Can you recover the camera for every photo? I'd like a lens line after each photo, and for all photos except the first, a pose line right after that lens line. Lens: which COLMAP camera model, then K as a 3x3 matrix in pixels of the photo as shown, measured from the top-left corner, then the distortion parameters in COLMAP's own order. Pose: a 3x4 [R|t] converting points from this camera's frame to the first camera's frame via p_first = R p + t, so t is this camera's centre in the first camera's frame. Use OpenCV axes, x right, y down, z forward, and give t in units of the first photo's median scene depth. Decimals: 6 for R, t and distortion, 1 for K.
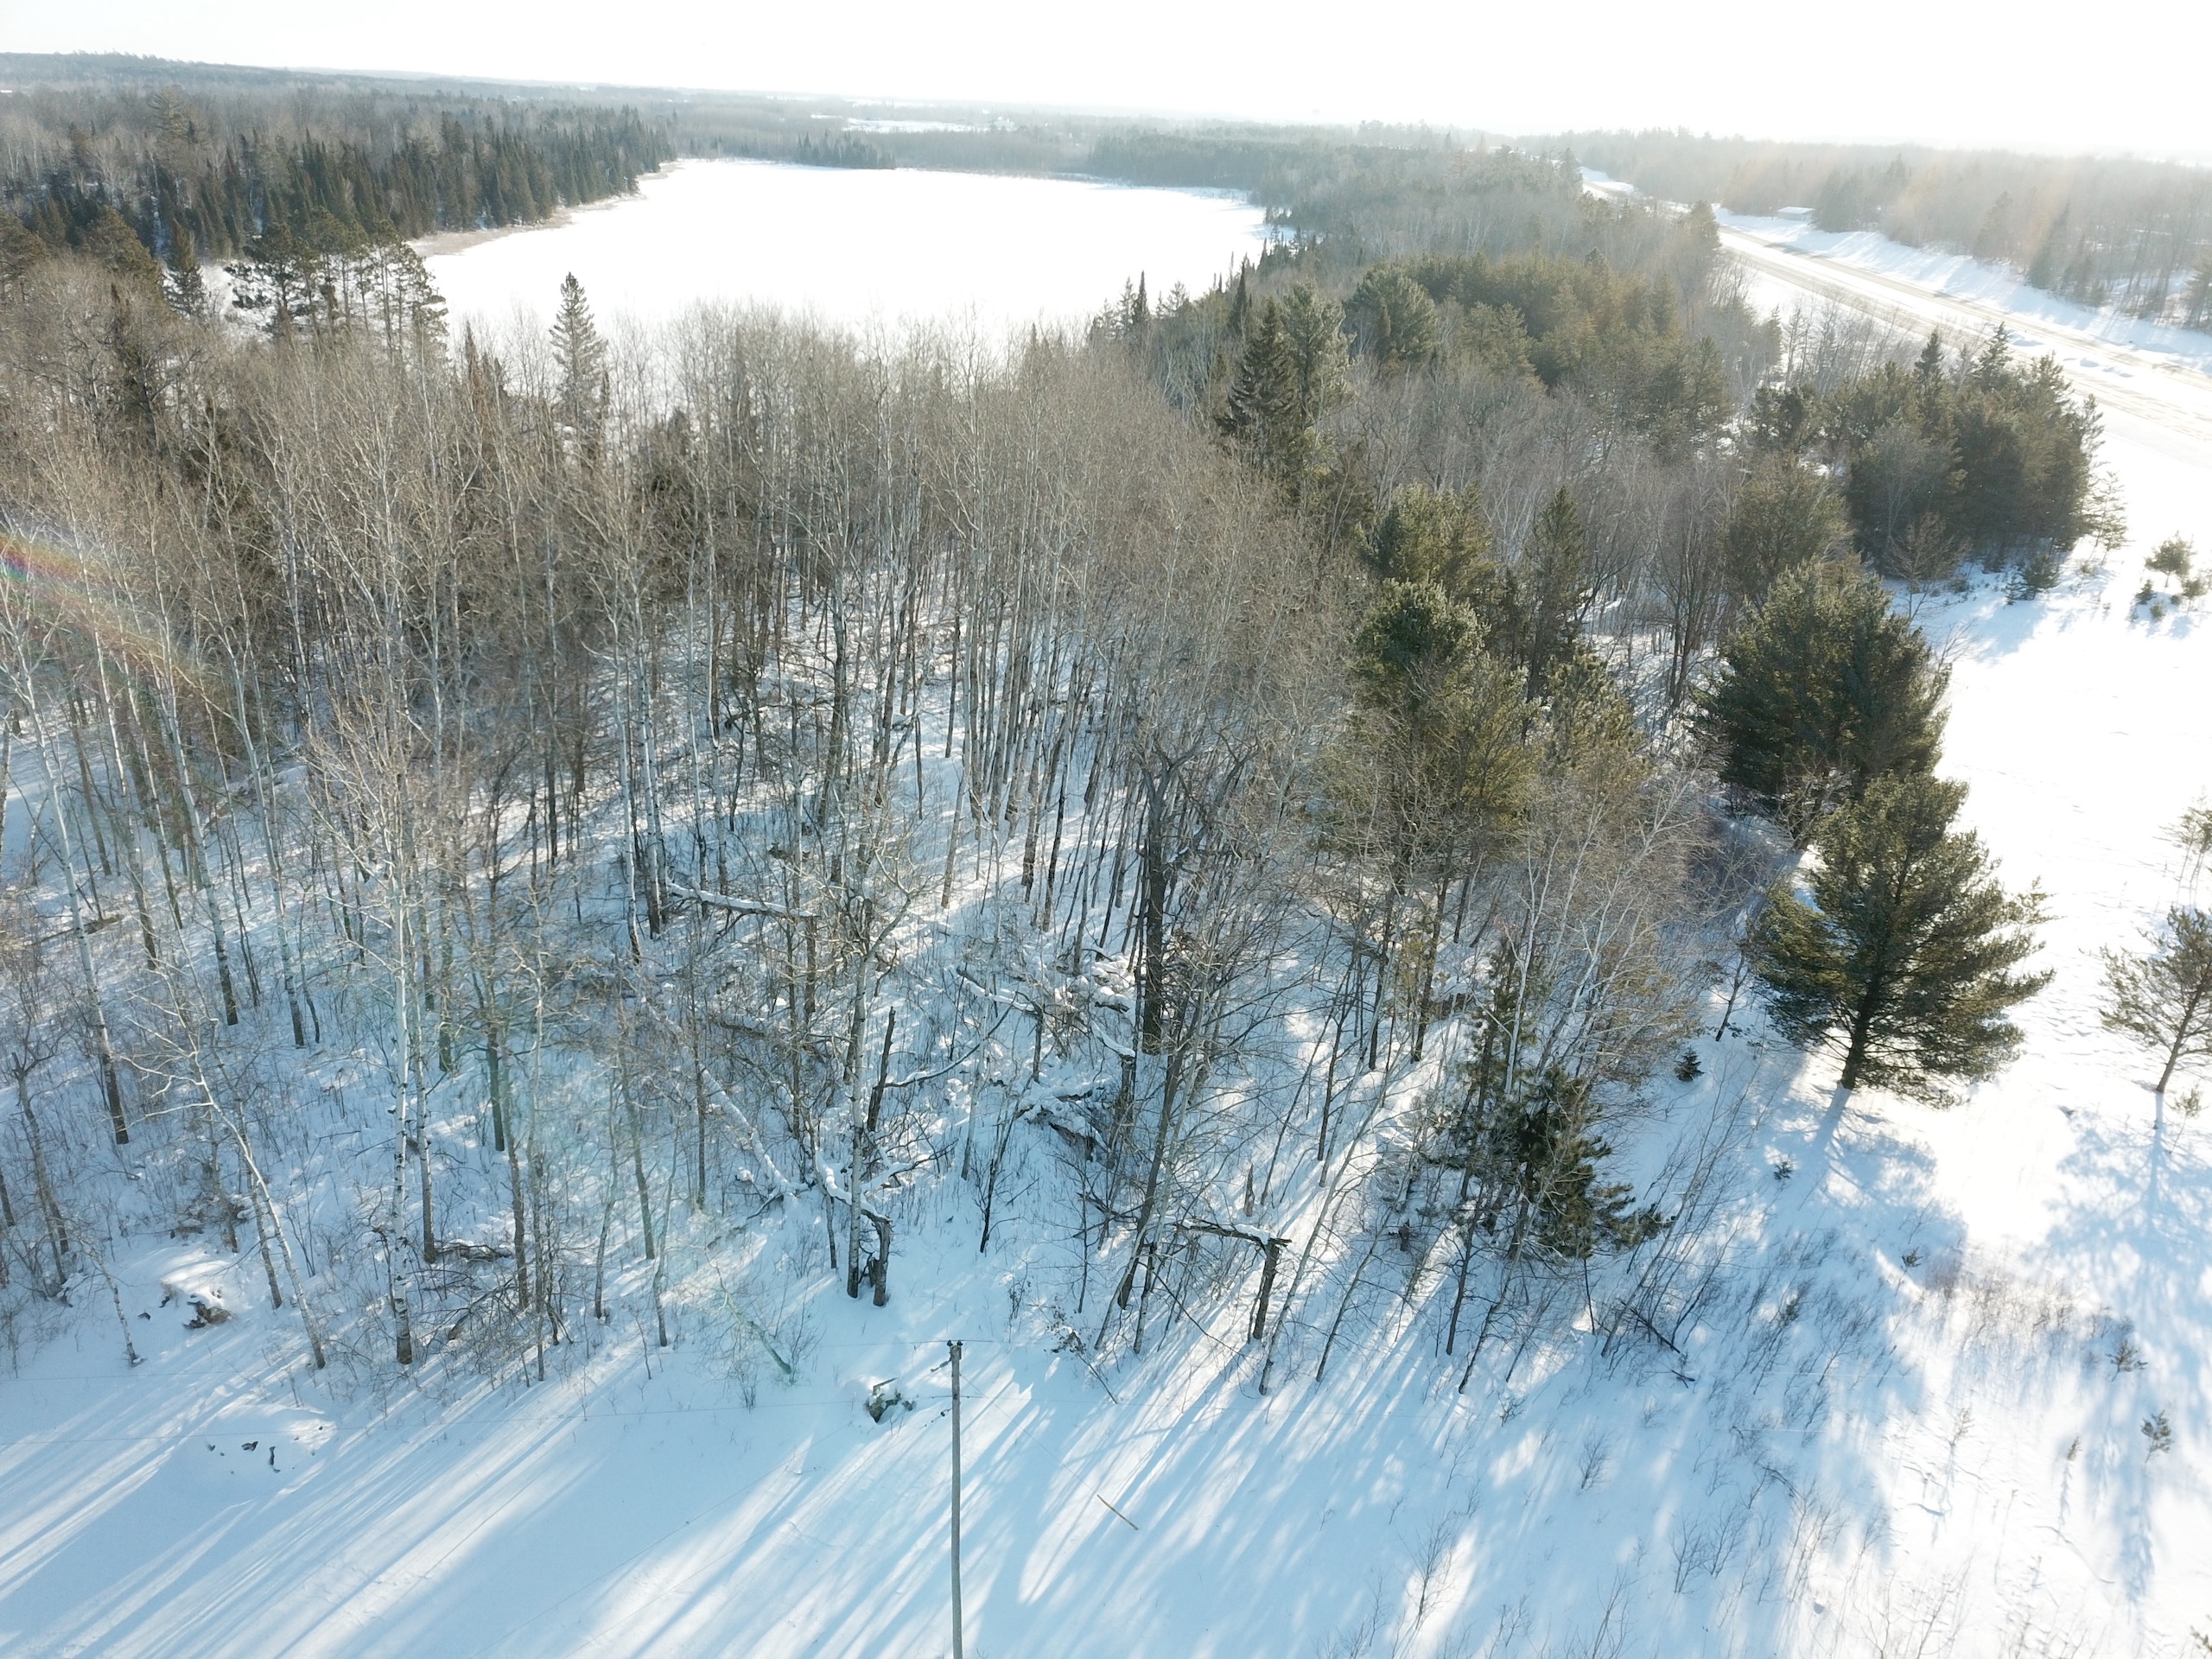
lens RADIAL K [[1684.4, 0, 1094.5], [0, 1684.4, 834.1], [0, 0, 1]] dist [0.012231, -0.003909]
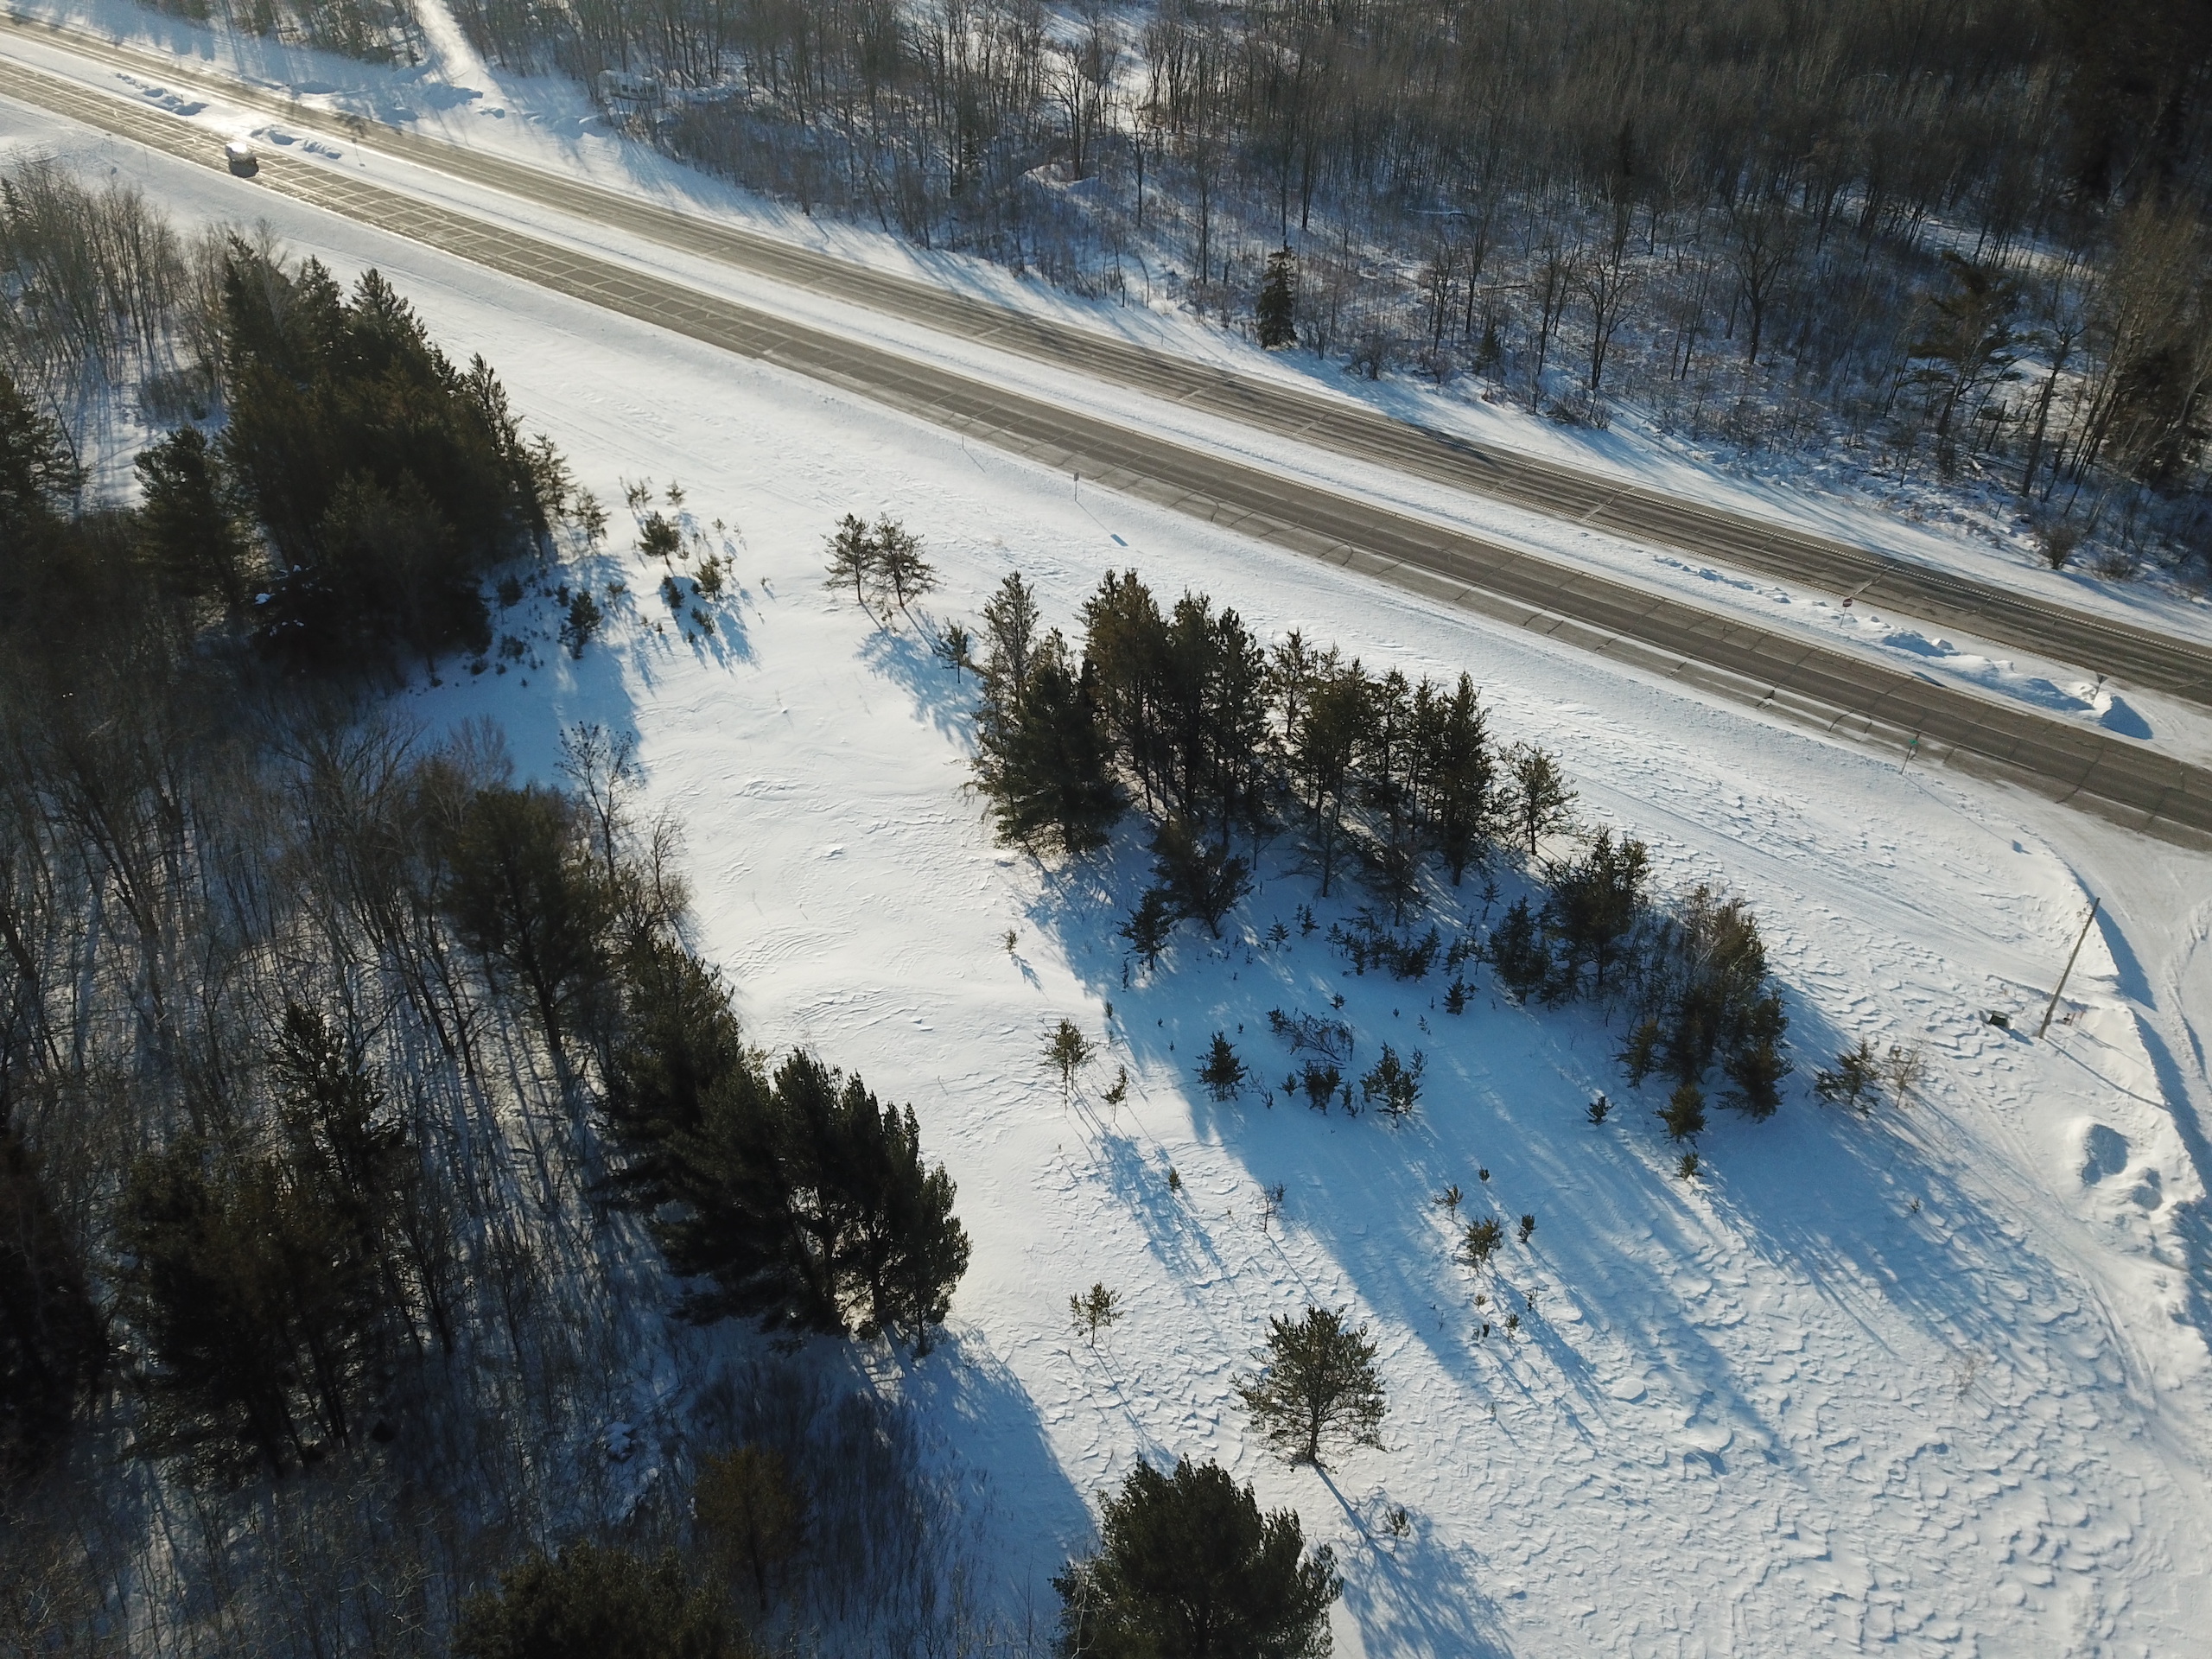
lens RADIAL K [[1680.2, 0, 1077.4], [0, 1680.2, 828.3], [0, 0, 1]] dist [0.031933, -0.009810]
pose [[0.534031, -0.496519, 0.684309, -0.007669], [0.332448, 0.867511, 0.370005, -0.318665], [-0.777360, 0.029903, 0.628345, 0.185362]]
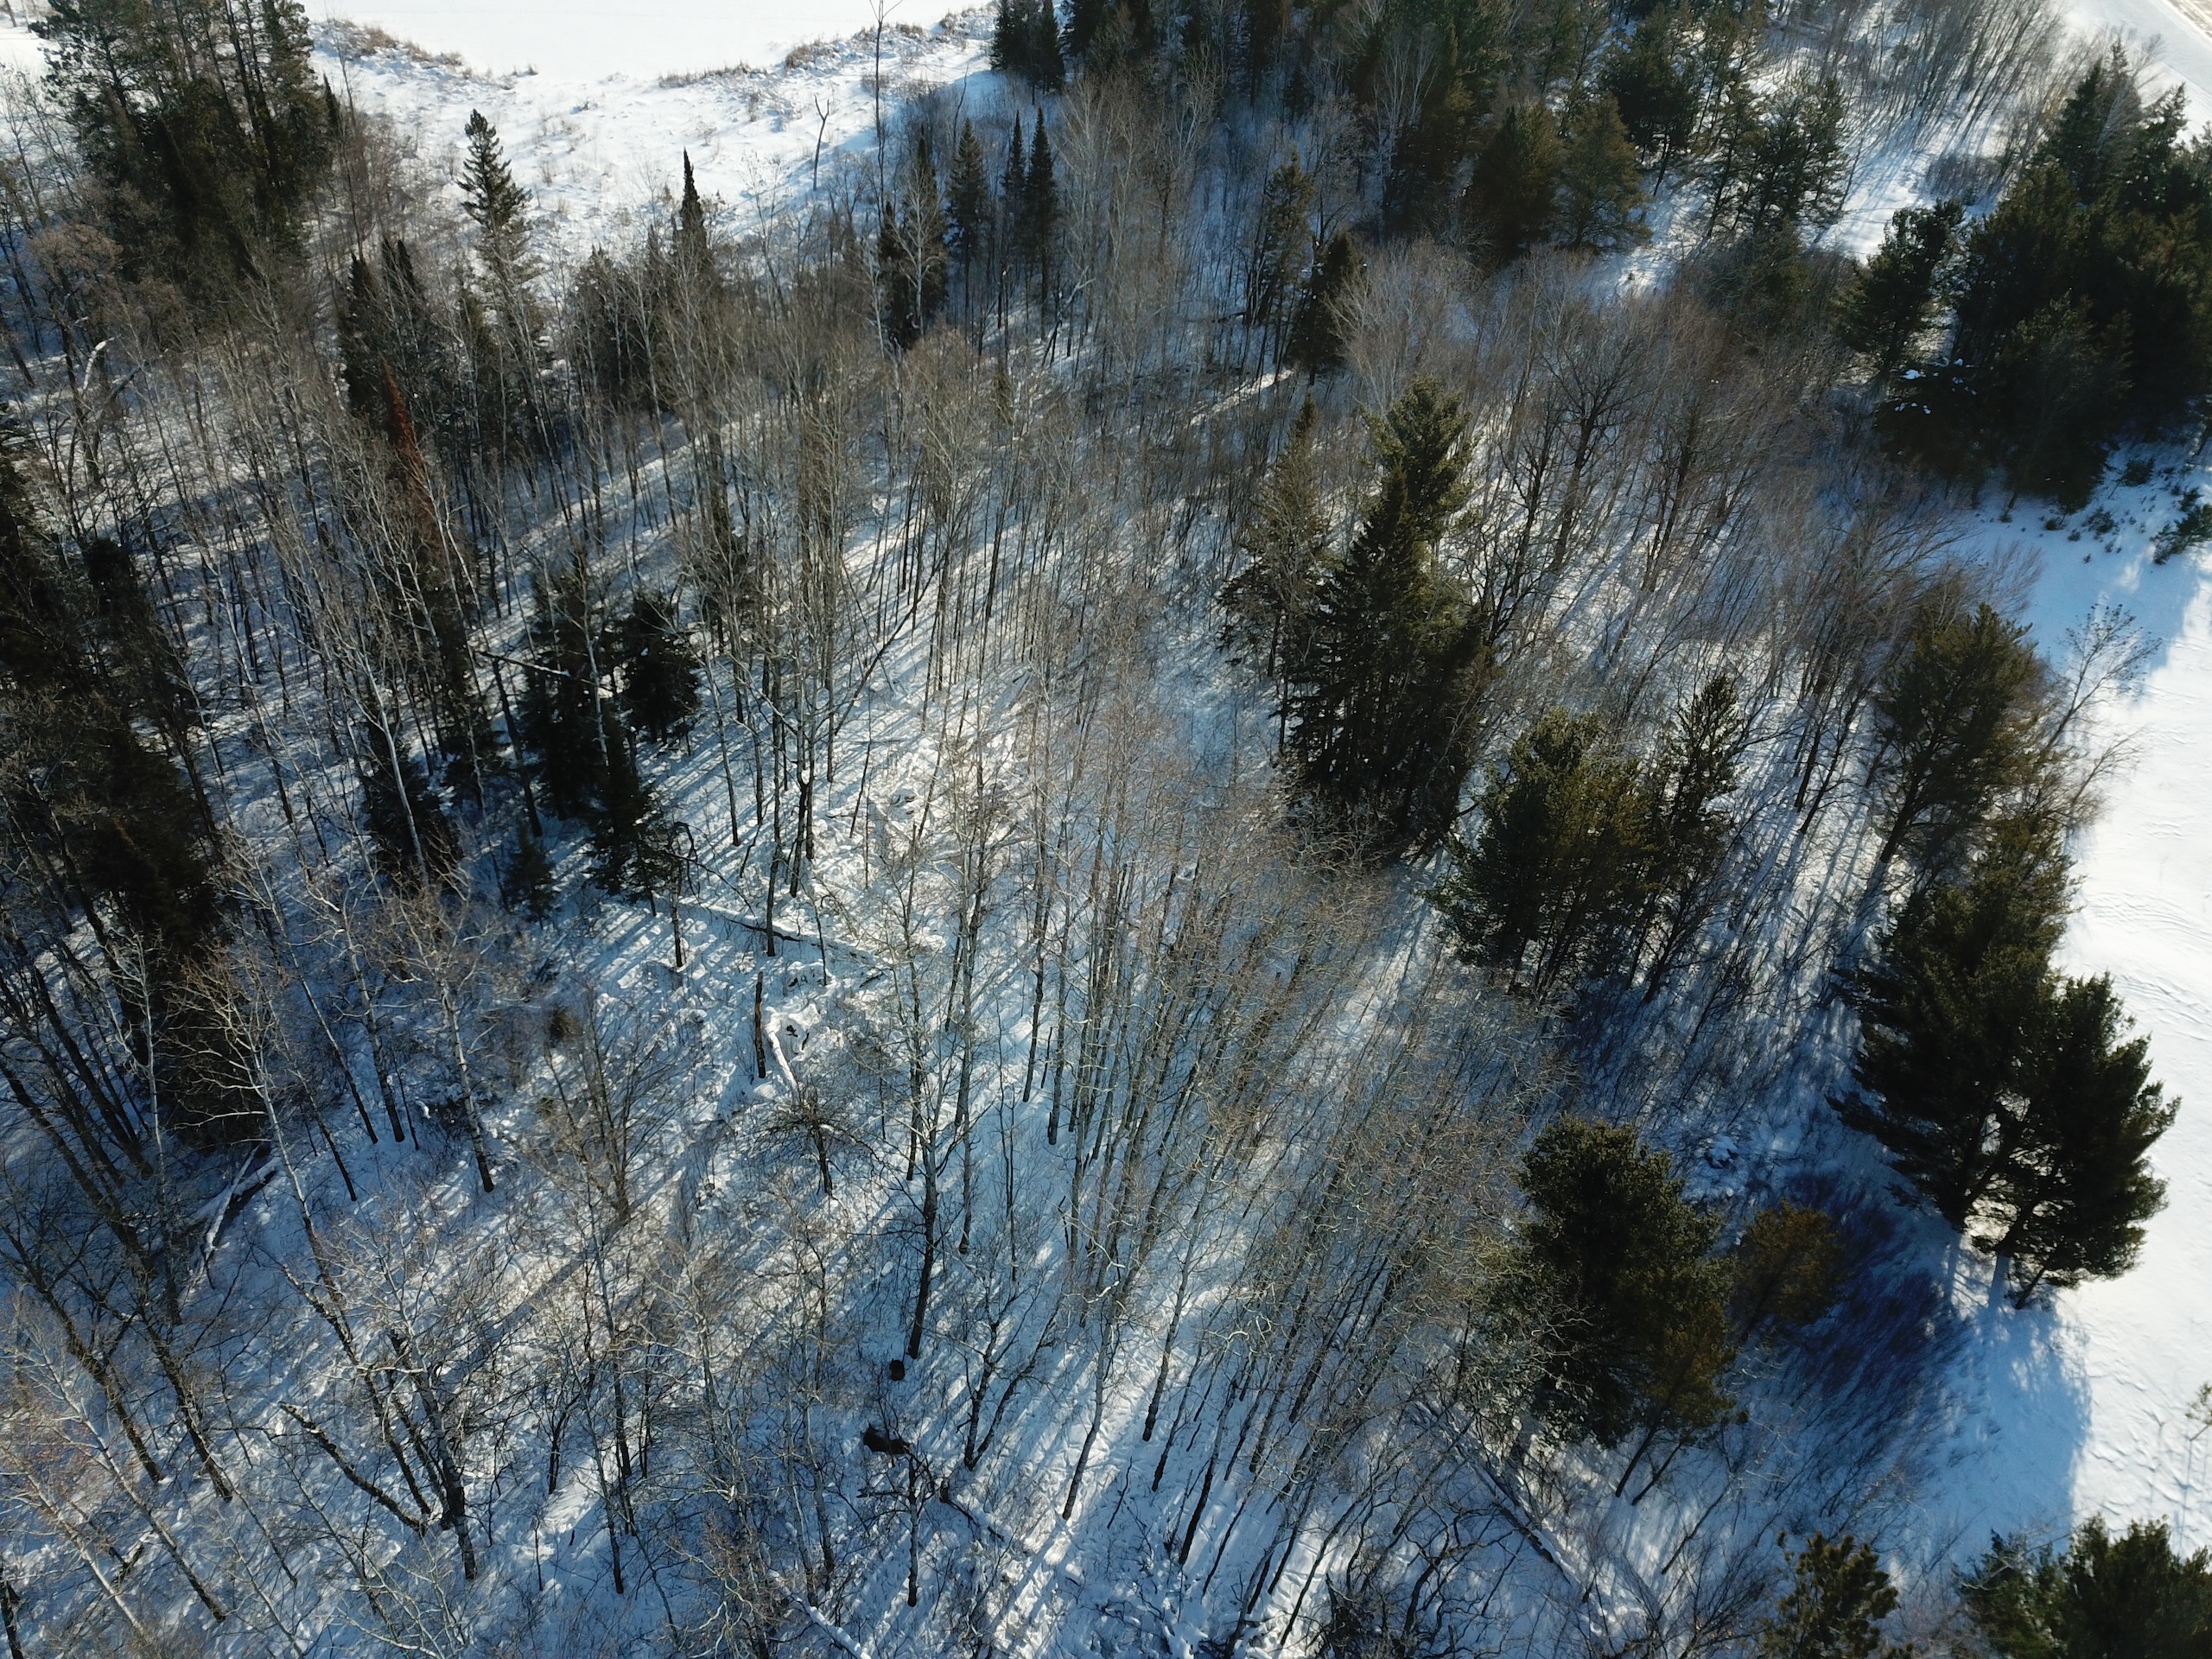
lens RADIAL K [[1672.6, 0, 1093.3], [0, 1672.6, 839.3], [0, 0, 1]] dist [0.028338, -0.018546]
pose [[0.999506, -0.014005, 0.028153, -0.047957], [0.004040, 0.945107, 0.326736, -0.298569], [-0.031184, -0.326461, 0.944696, 0.129367]]
